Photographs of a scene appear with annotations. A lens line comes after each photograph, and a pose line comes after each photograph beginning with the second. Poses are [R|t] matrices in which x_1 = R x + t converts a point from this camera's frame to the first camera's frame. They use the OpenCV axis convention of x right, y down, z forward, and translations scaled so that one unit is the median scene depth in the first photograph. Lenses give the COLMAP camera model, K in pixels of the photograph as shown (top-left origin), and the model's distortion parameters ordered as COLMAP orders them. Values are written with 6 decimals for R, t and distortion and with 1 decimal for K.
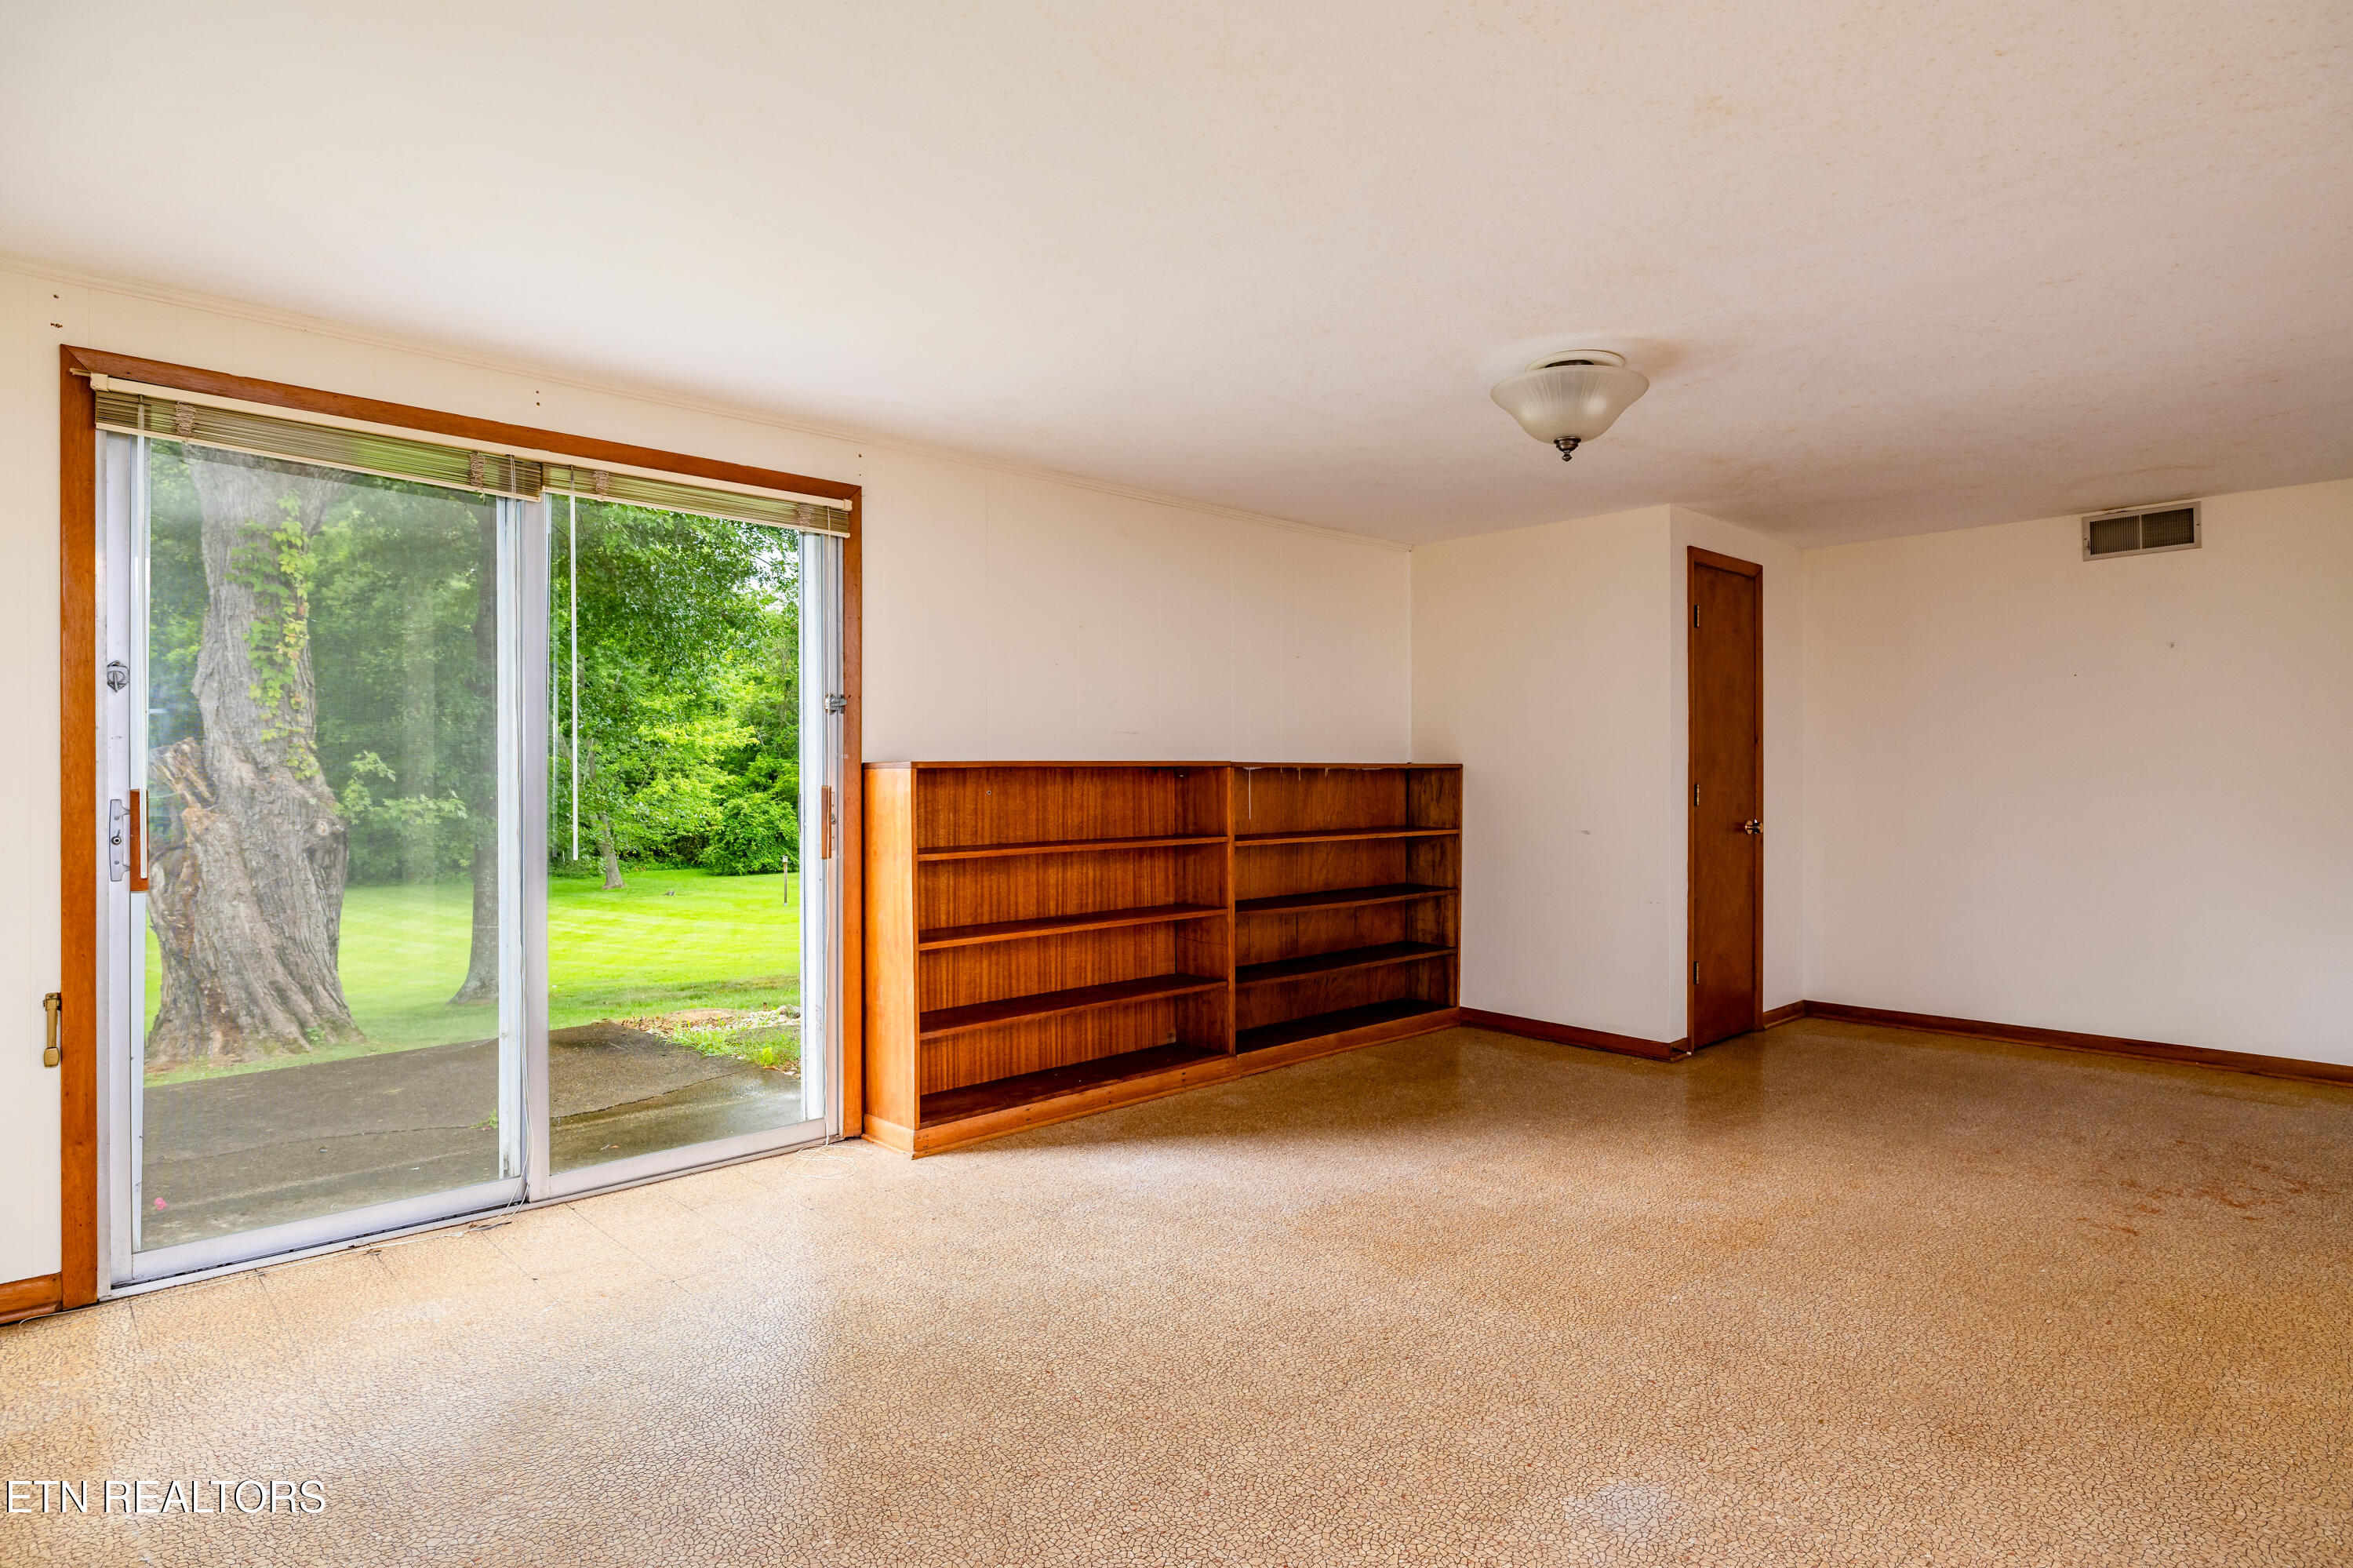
lens RADIAL K [[1198.6, 0, 1177.4], [0, 1198.6, 790.3], [0, 0, 1]] dist [-0.002807, -0.000495]
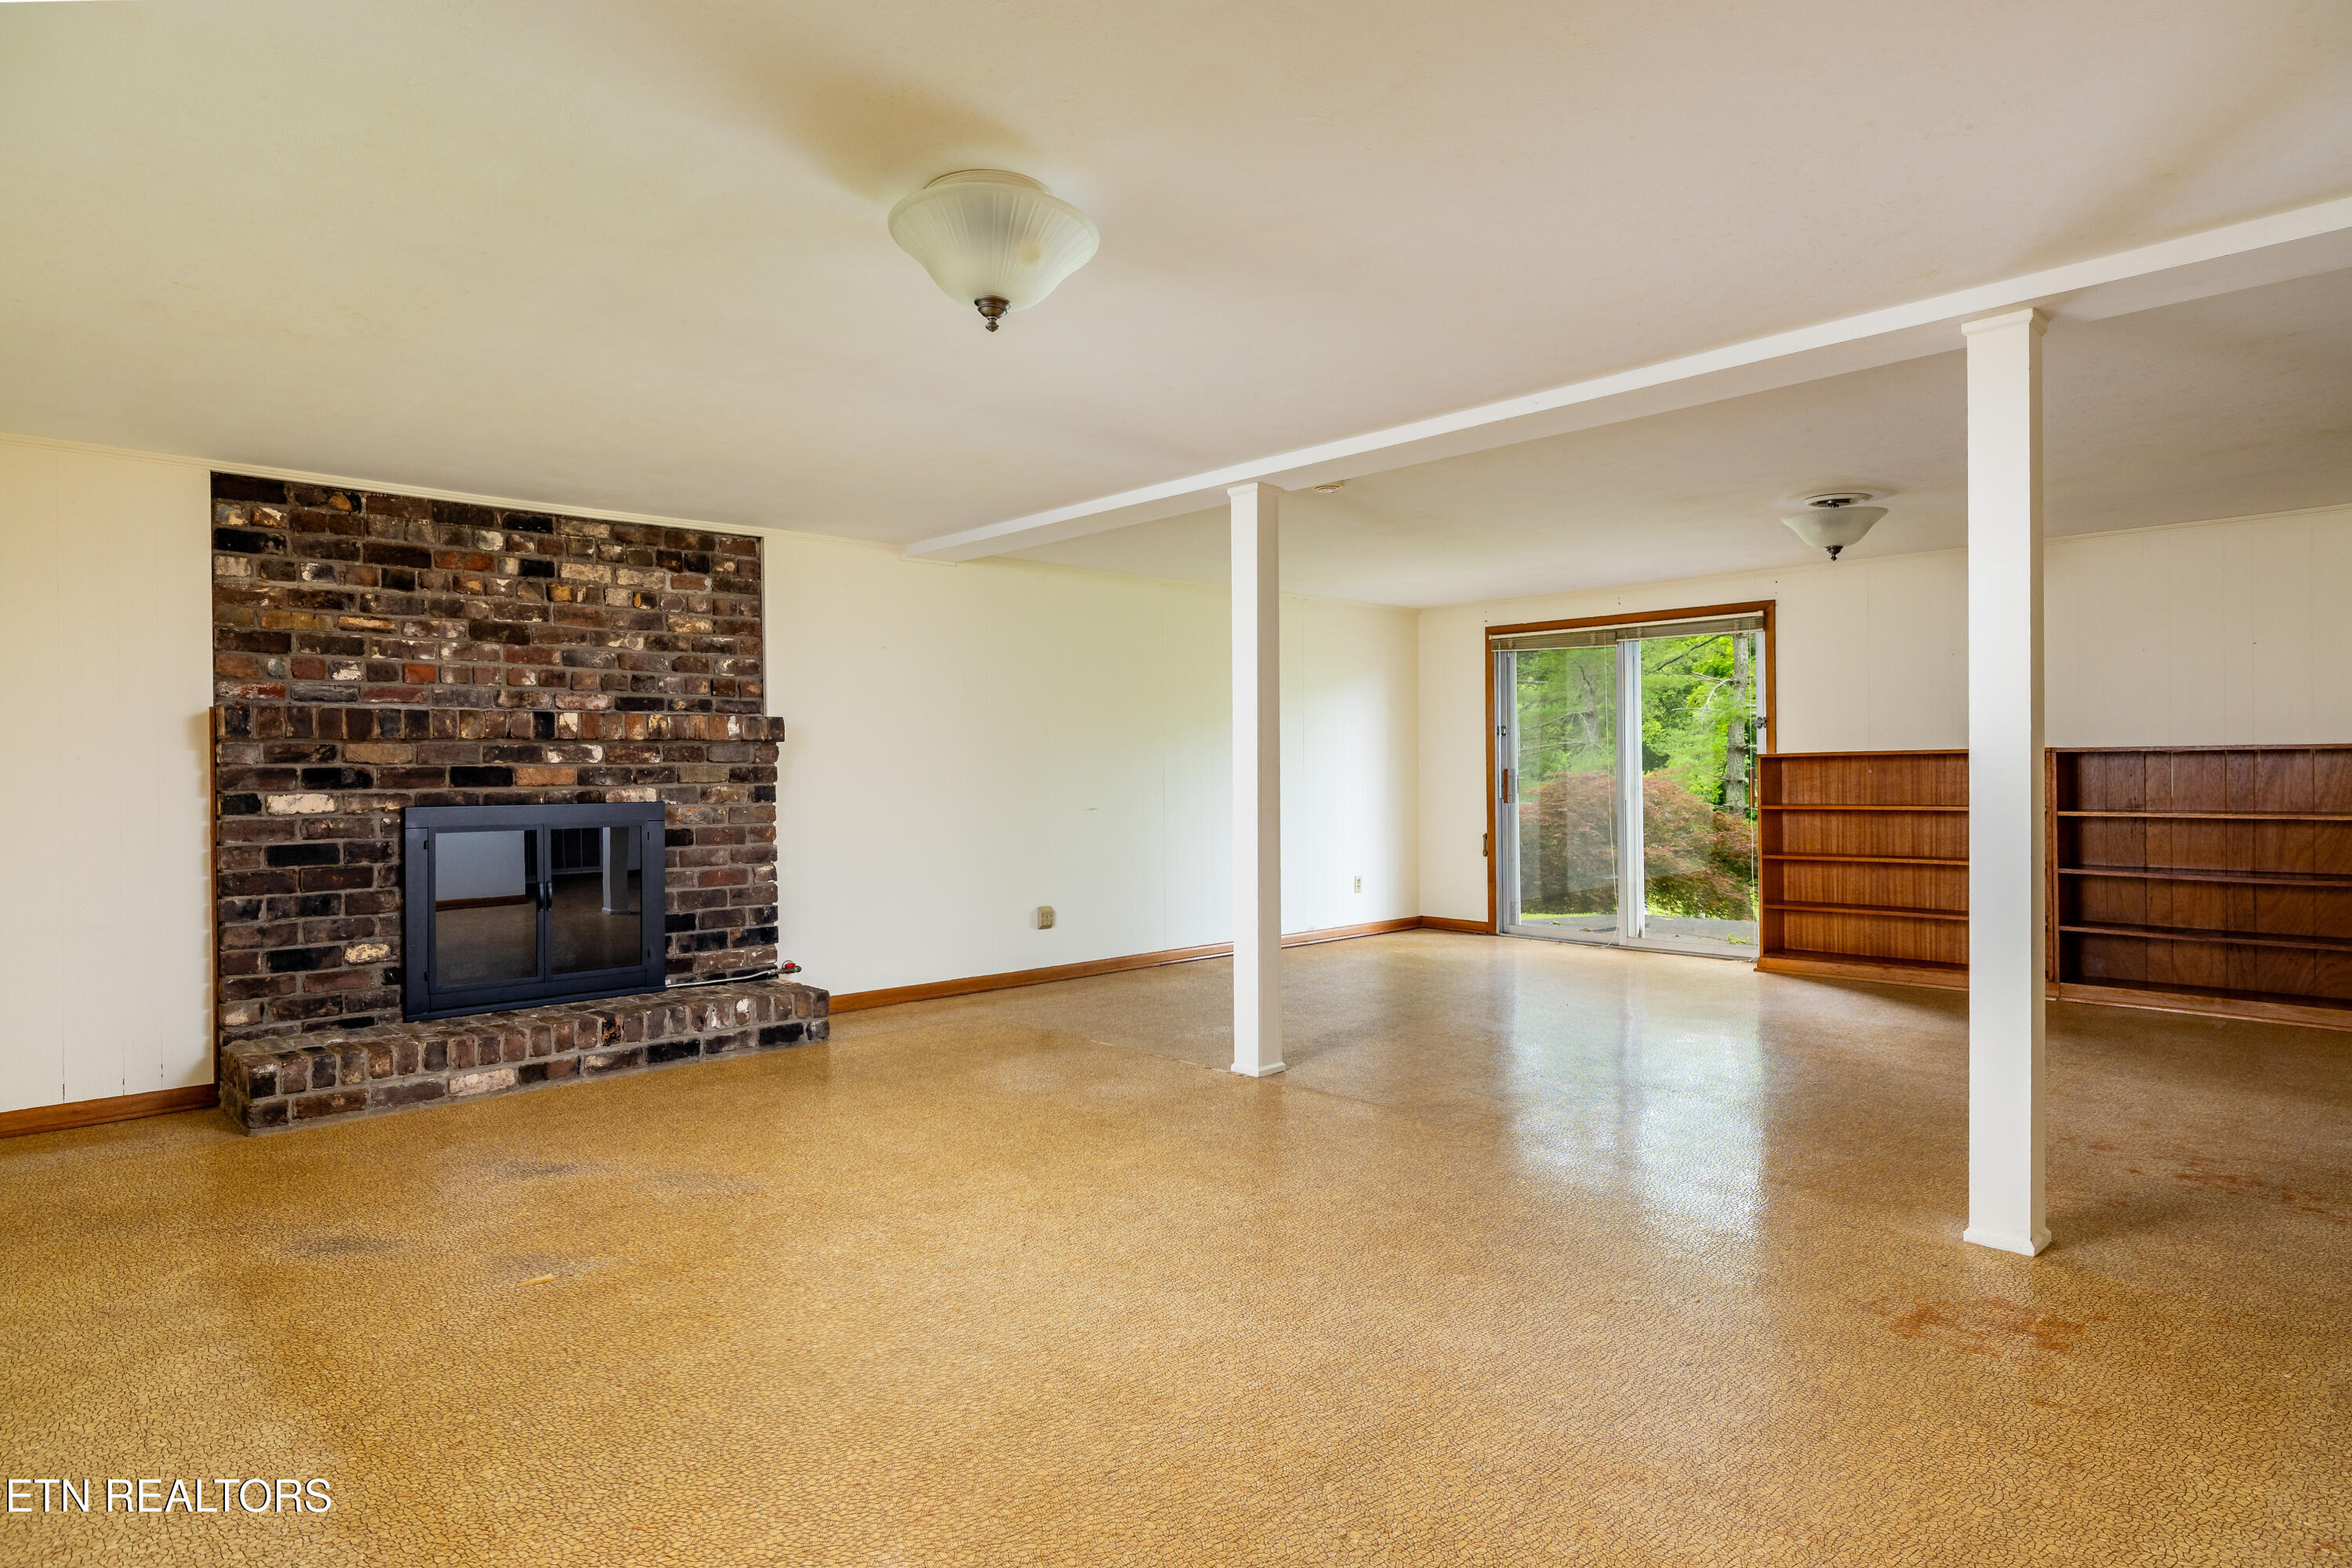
lens RADIAL K [[1198.1, 0, 1176.1], [0, 1198.1, 777.9], [0, 0, 1]] dist [-0.002807, -0.000495]
pose [[0.024023, 0.004785, -0.999700, 1.718723], [-0.000736, 0.999988, 0.004769, 0.005399], [0.999711, 0.000621, 0.024026, 0.080172]]
